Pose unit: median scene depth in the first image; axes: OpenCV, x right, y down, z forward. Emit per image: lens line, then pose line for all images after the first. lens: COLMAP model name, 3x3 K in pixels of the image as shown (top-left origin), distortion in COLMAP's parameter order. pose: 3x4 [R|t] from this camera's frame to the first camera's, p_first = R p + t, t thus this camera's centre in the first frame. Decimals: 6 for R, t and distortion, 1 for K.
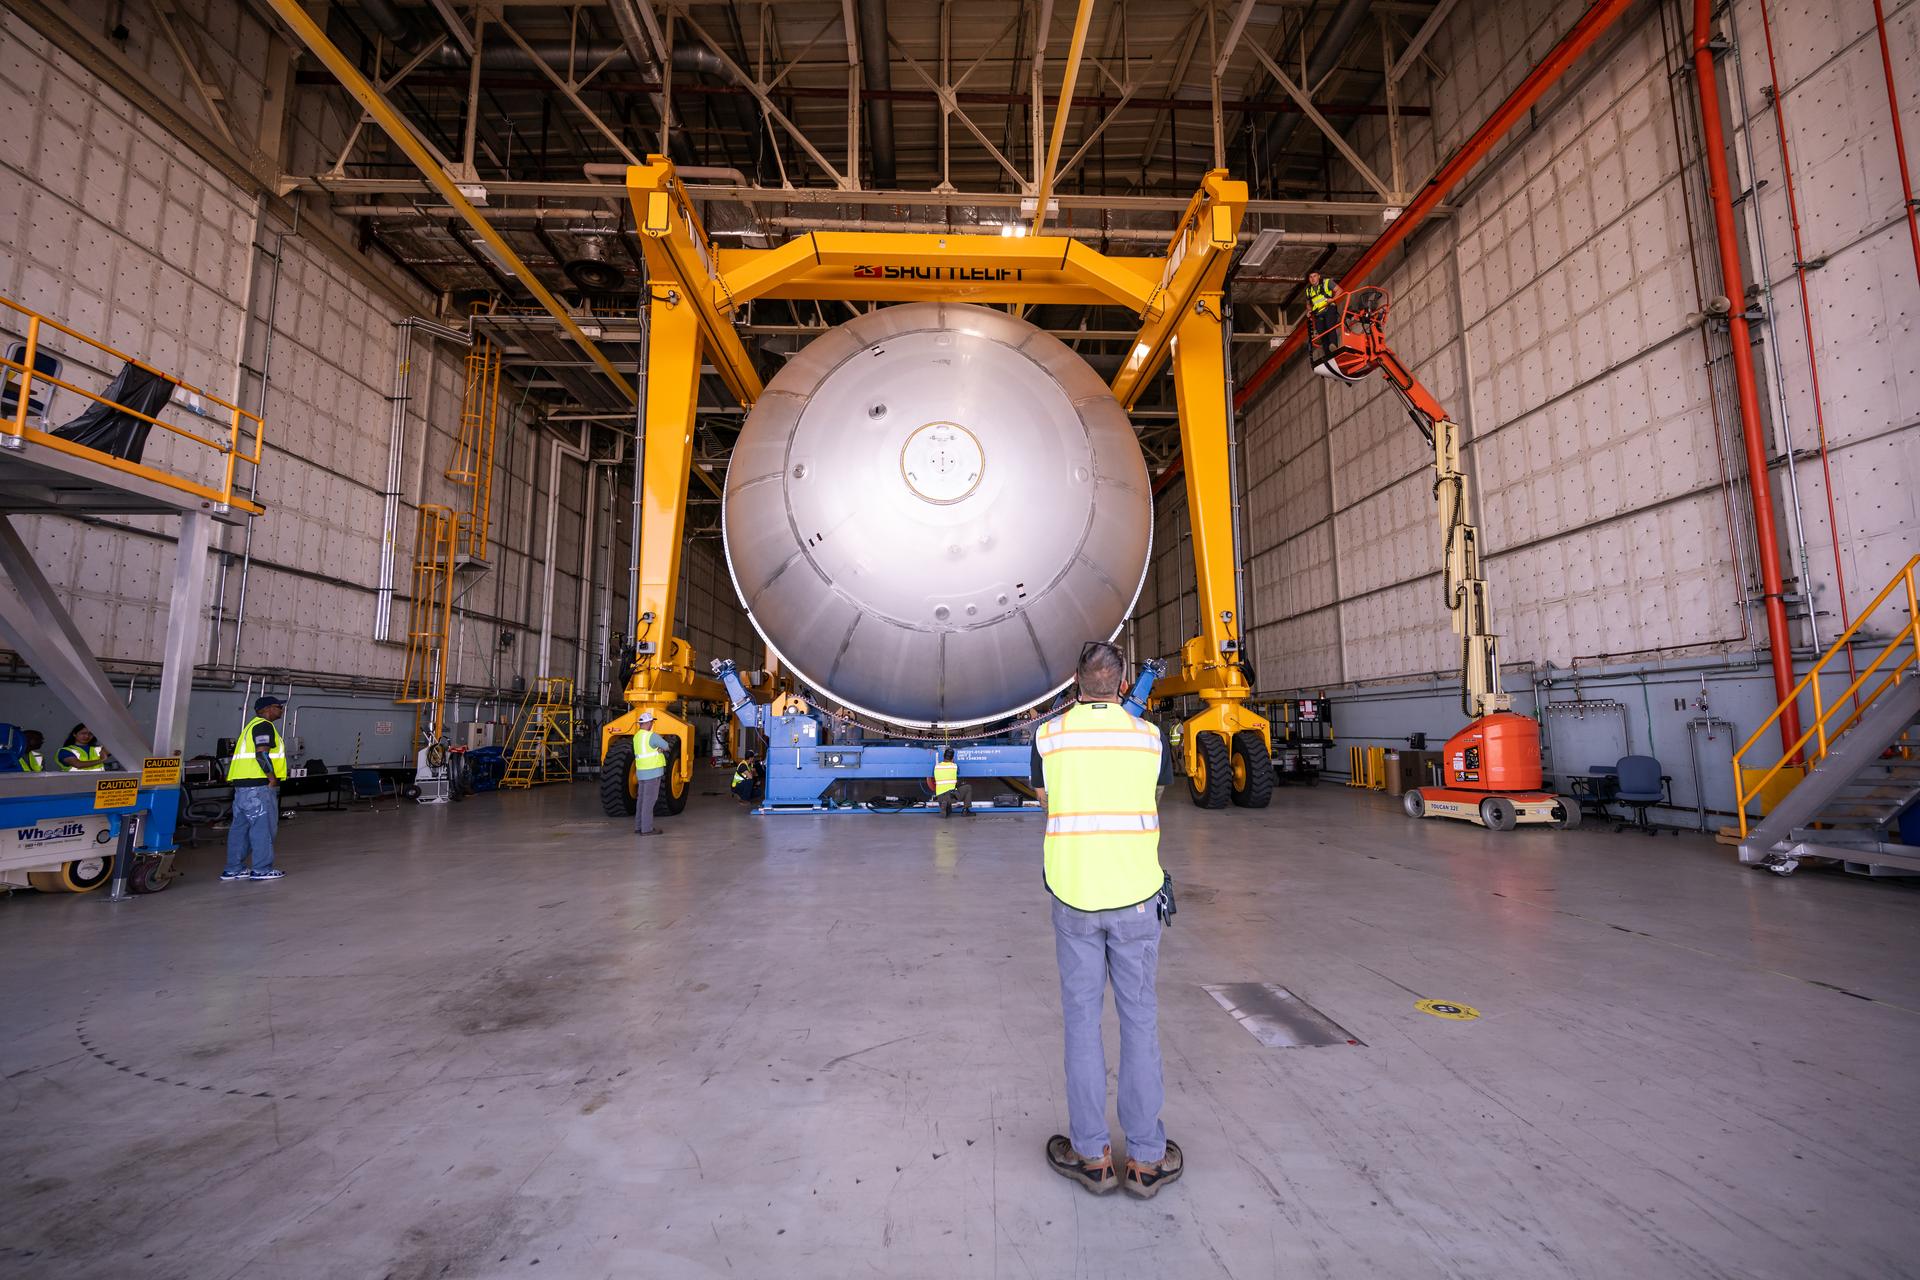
lens RADIAL K [[793.7, 0, 960.0], [0, 793.7, 640.0], [0, 0, 1]] dist [0.001805, -0.000152]
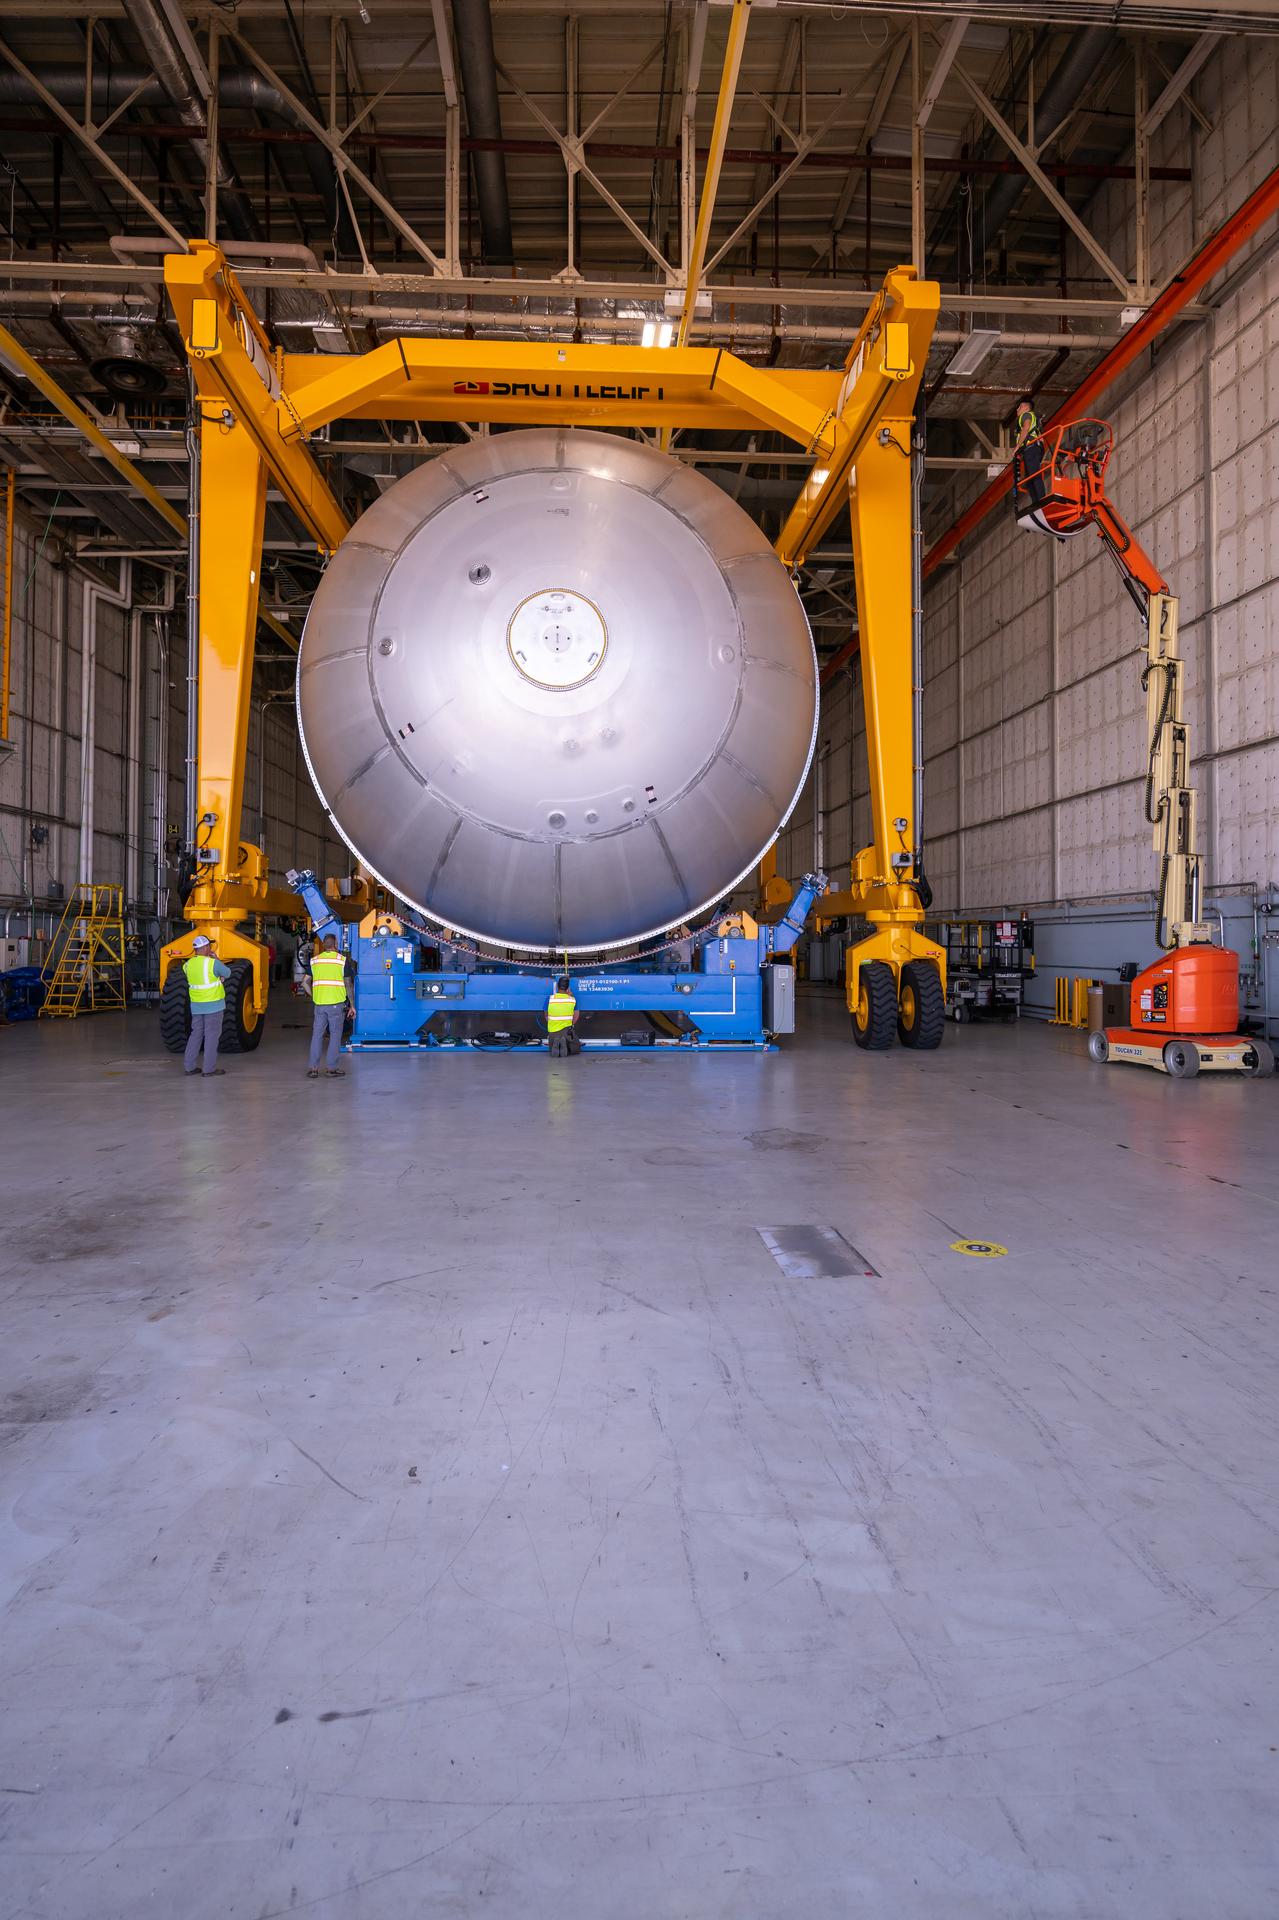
lens RADIAL K [[1046.1, 0, 637.8], [0, 1046.1, 926.9], [0, 0, 1]] dist [0.006641, -0.001809]
pose [[0.999947, 0.009169, 0.004753, 0.051411], [-0.009600, 0.994908, 0.100334, -0.029049], [-0.003809, -0.100374, 0.994942, -0.106272]]
